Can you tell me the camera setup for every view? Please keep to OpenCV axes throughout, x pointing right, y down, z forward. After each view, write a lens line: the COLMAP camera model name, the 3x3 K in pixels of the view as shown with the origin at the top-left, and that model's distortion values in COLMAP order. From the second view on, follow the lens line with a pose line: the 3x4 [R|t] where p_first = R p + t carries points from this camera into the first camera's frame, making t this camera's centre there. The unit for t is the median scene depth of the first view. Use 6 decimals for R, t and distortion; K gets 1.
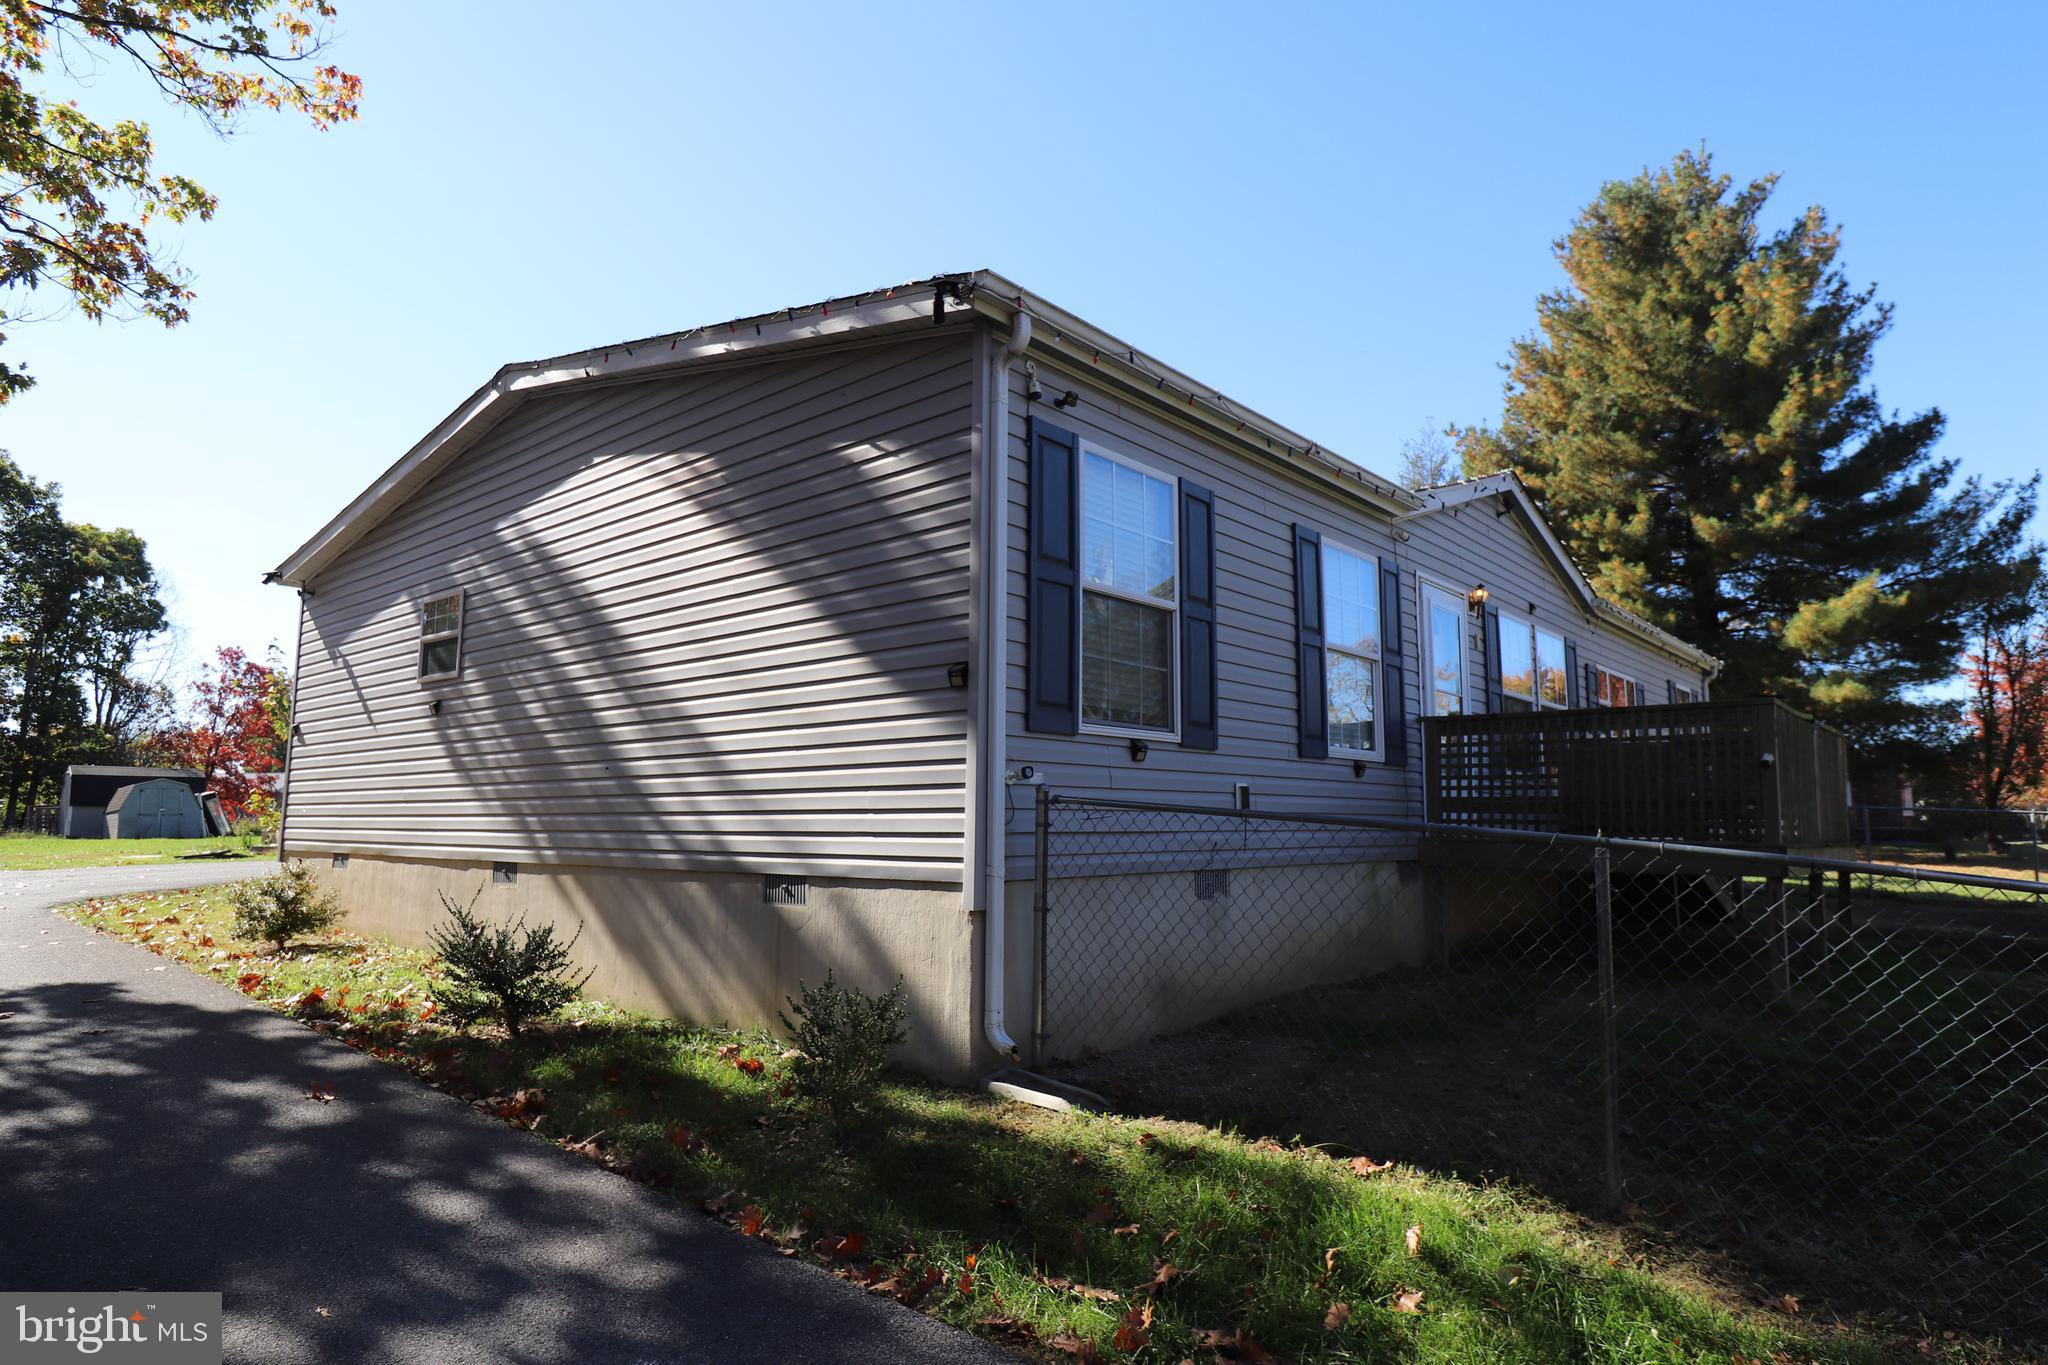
lens RADIAL K [[1155.5, 0, 1022.9], [0, 1155.5, 674.3], [0, 0, 1]] dist [0.004182, -0.008837]
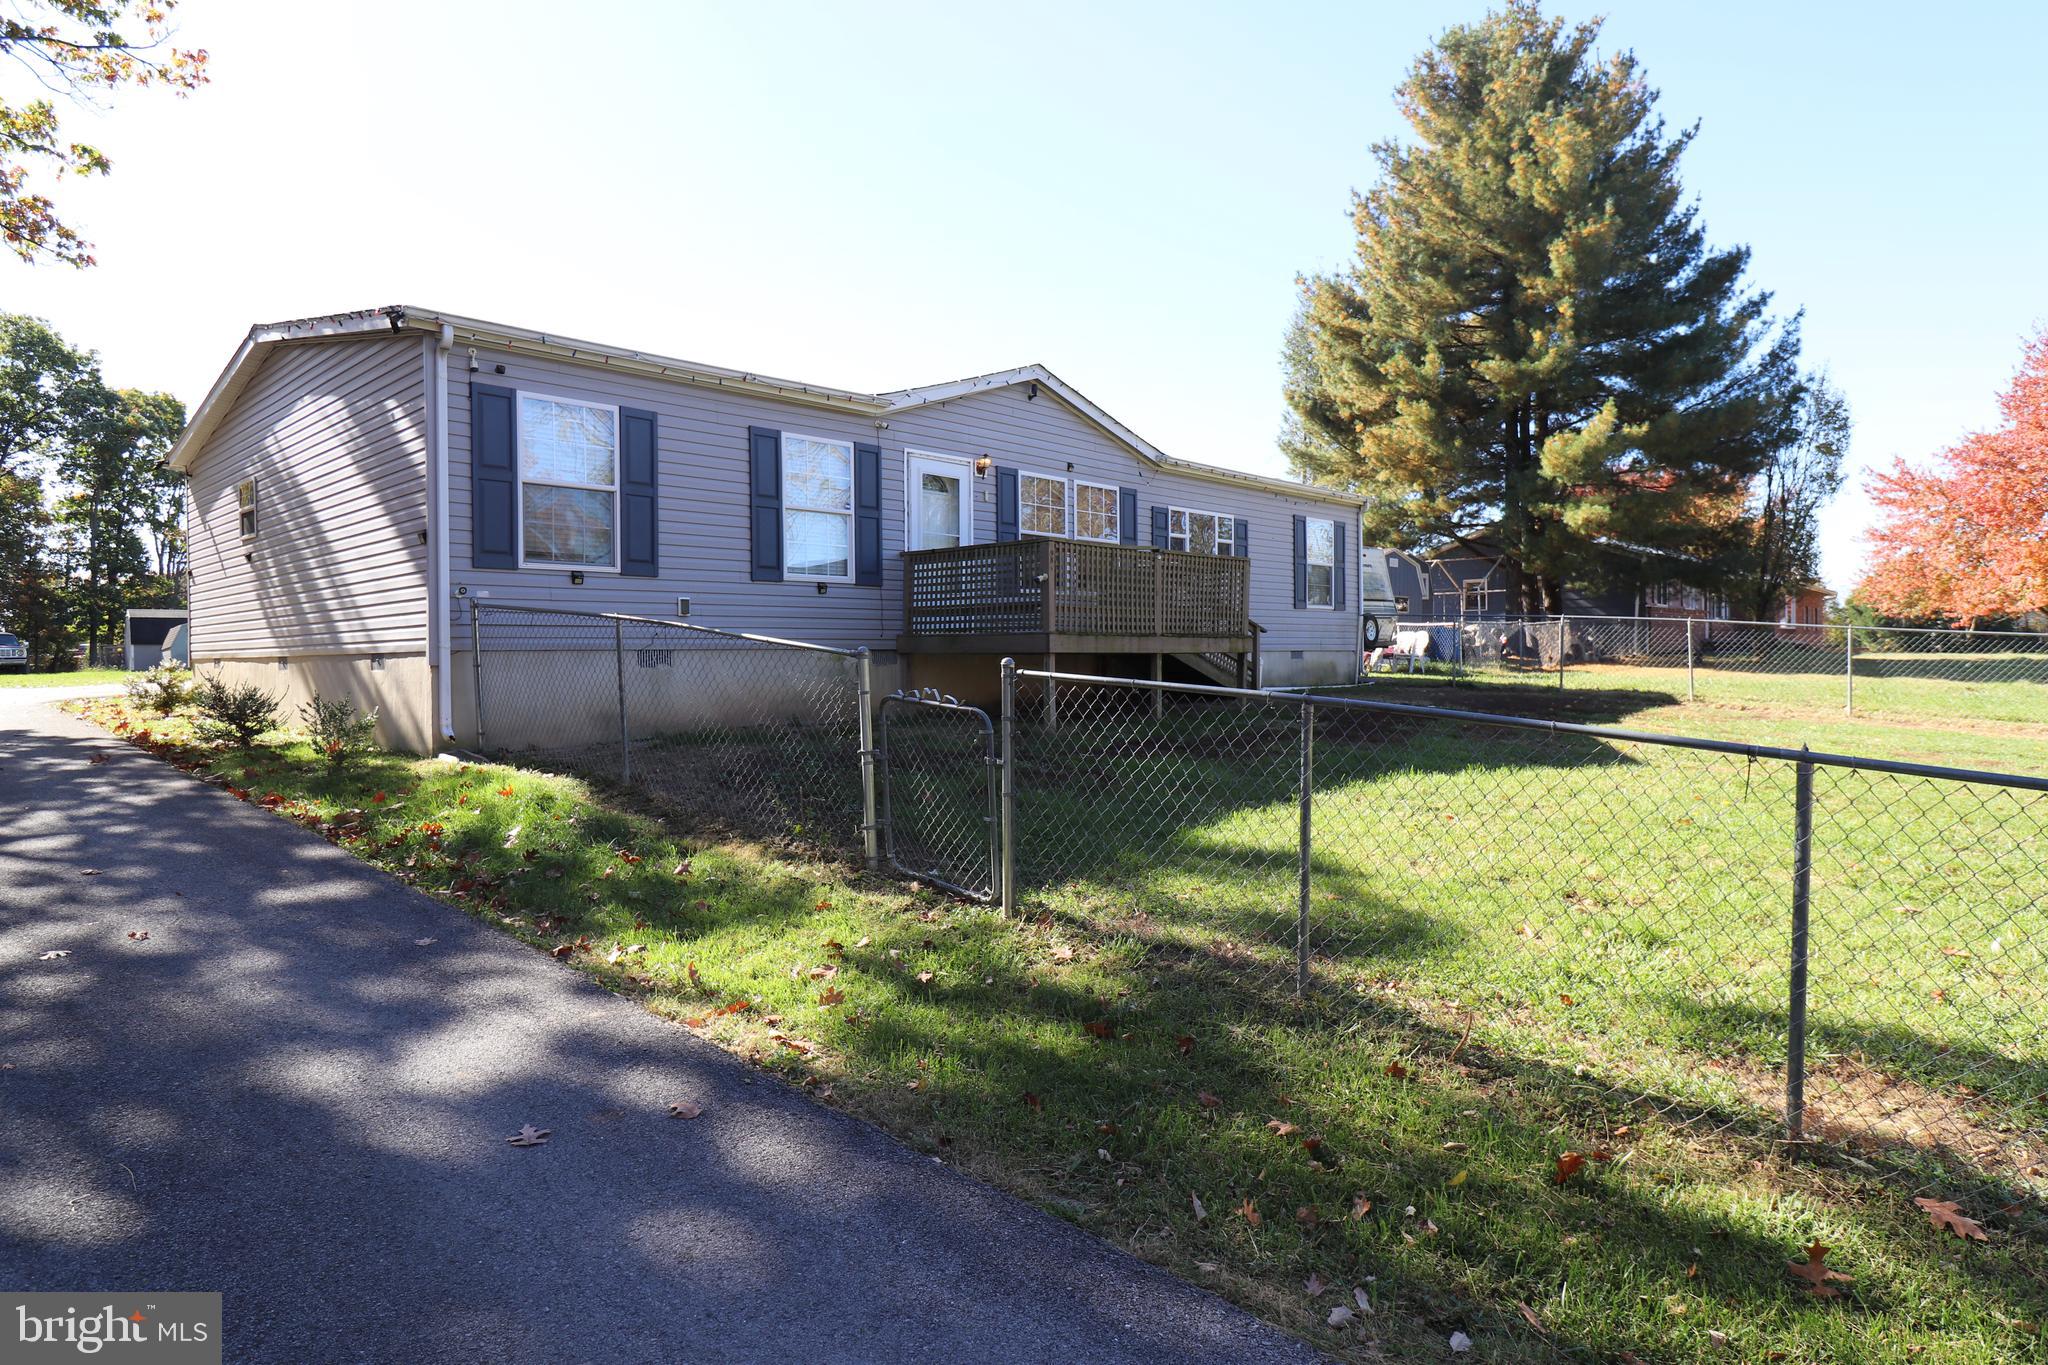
lens RADIAL K [[1155.5, 0, 1022.8], [0, 1155.5, 666.6], [0, 0, 1]] dist [0.004182, -0.008837]
pose [[0.998434, -0.013531, -0.054278, 0.378819], [0.020902, 0.990263, 0.137634, -0.010744], [0.051887, -0.138553, 0.988995, -0.293218]]
